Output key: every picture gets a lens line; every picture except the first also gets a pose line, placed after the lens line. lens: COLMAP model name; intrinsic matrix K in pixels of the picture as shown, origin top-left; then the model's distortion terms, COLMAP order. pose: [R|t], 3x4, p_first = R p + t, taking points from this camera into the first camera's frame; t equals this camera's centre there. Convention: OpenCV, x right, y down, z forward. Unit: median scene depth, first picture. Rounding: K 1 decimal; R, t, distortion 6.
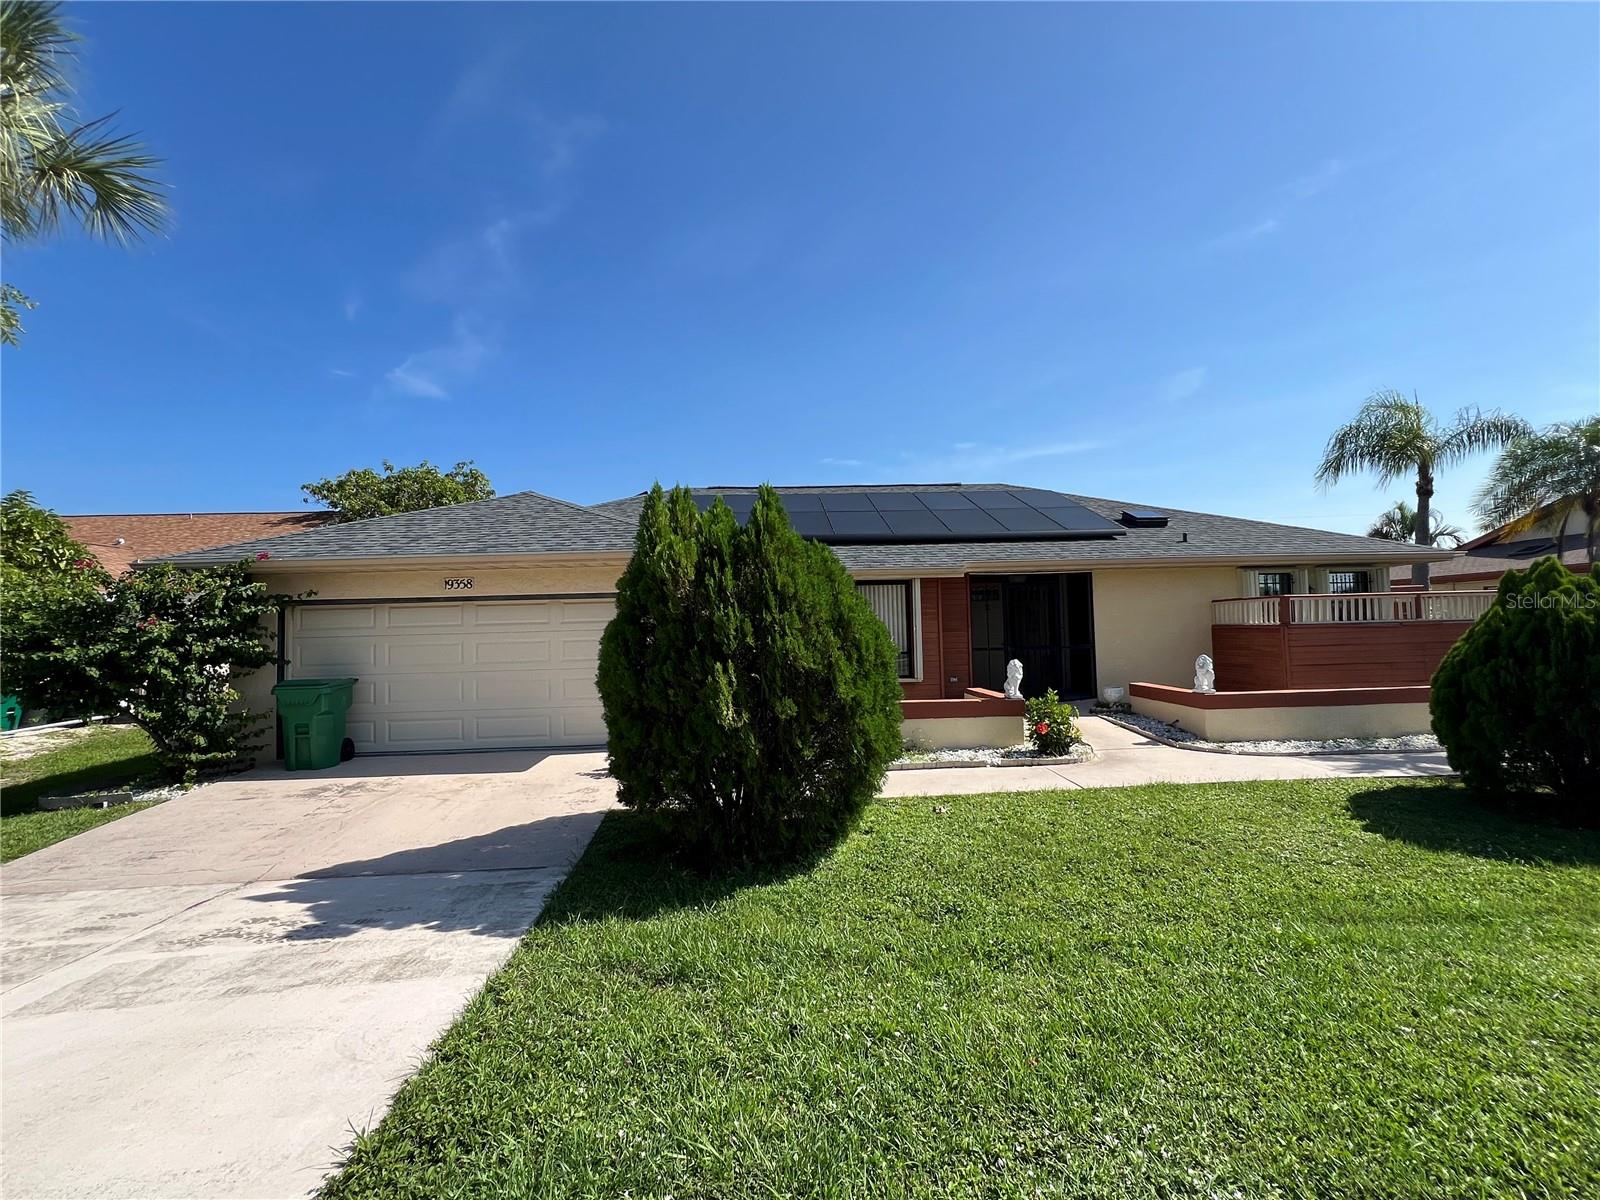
lens RADIAL K [[717.0, 0, 800.0], [0, 717.0, 600.0], [0, 0, 1]] dist [-0.002291, 0.000131]
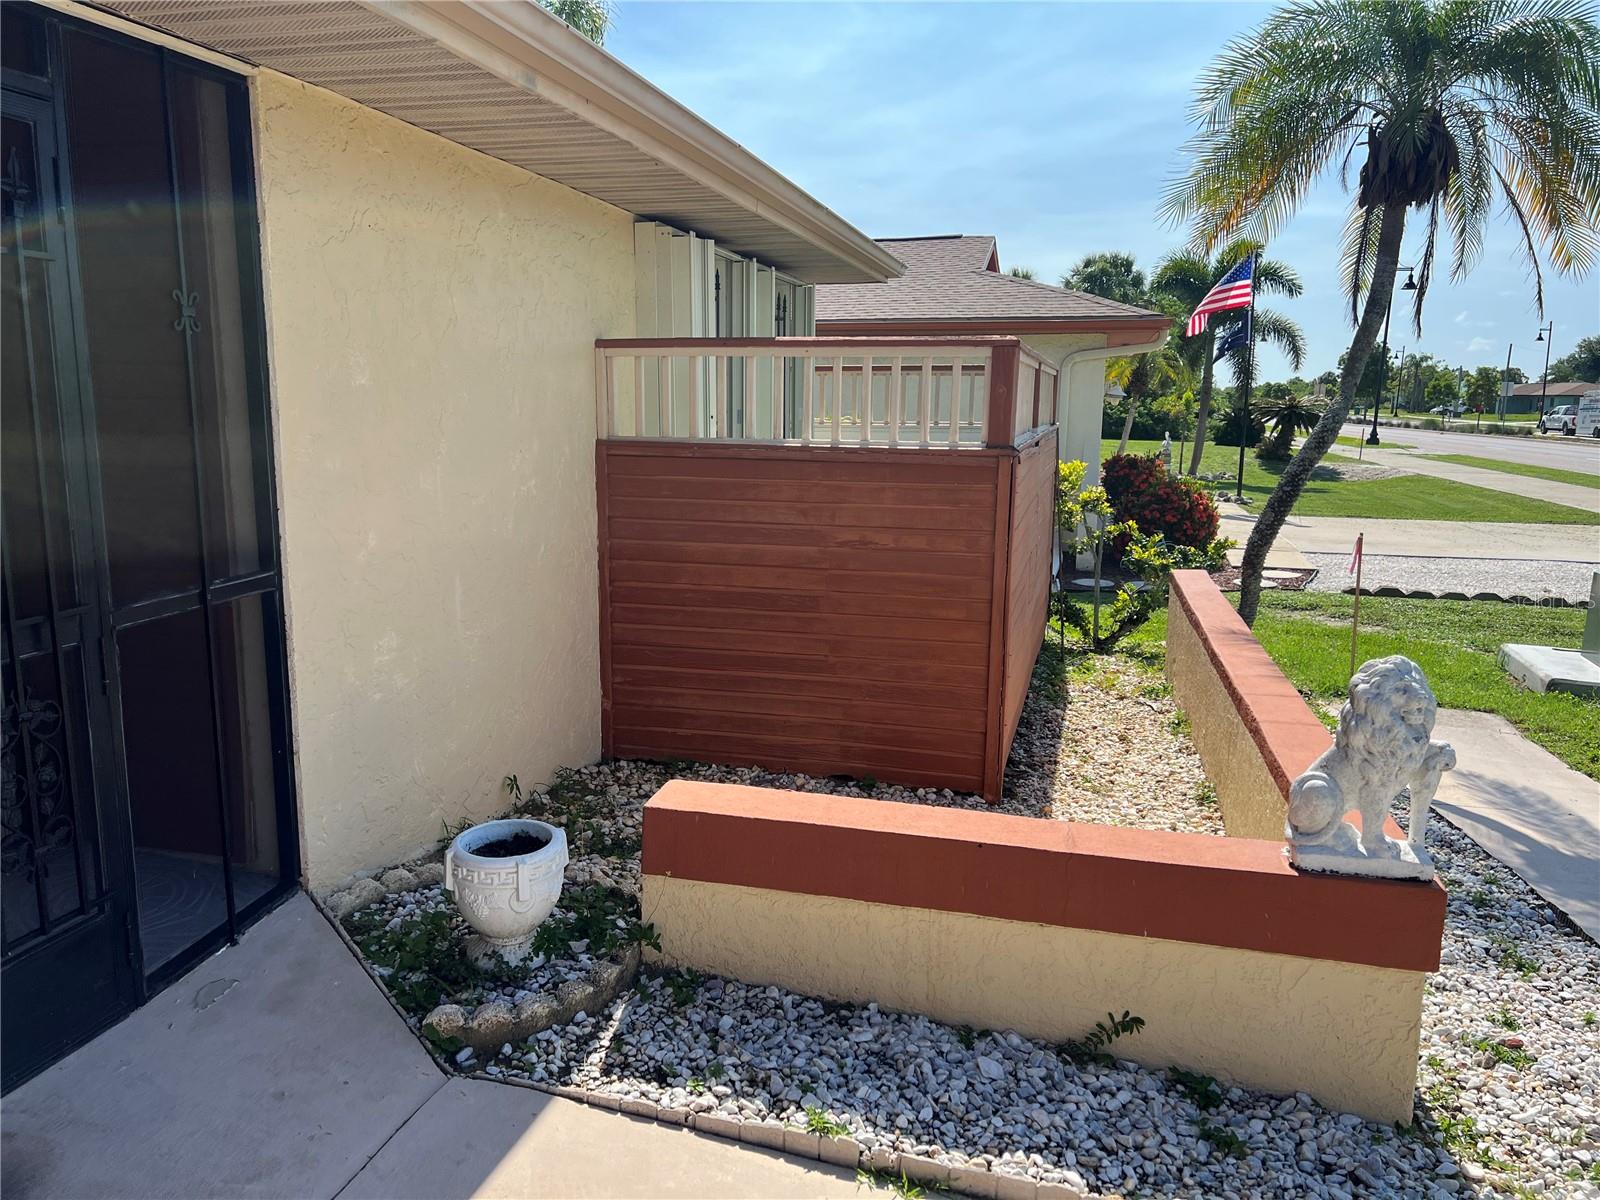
lens RADIAL K [[1193.2, 0, 806.1], [0, 1193.2, 610.5], [0, 0, 1]] dist [0.069415, -0.080486]
pose [[0.288383, -0.138619, 0.947428, 0.270617], [-0.061109, 0.984784, 0.162685, 0.029838], [-0.955563, -0.104812, 0.275524, 1.135766]]
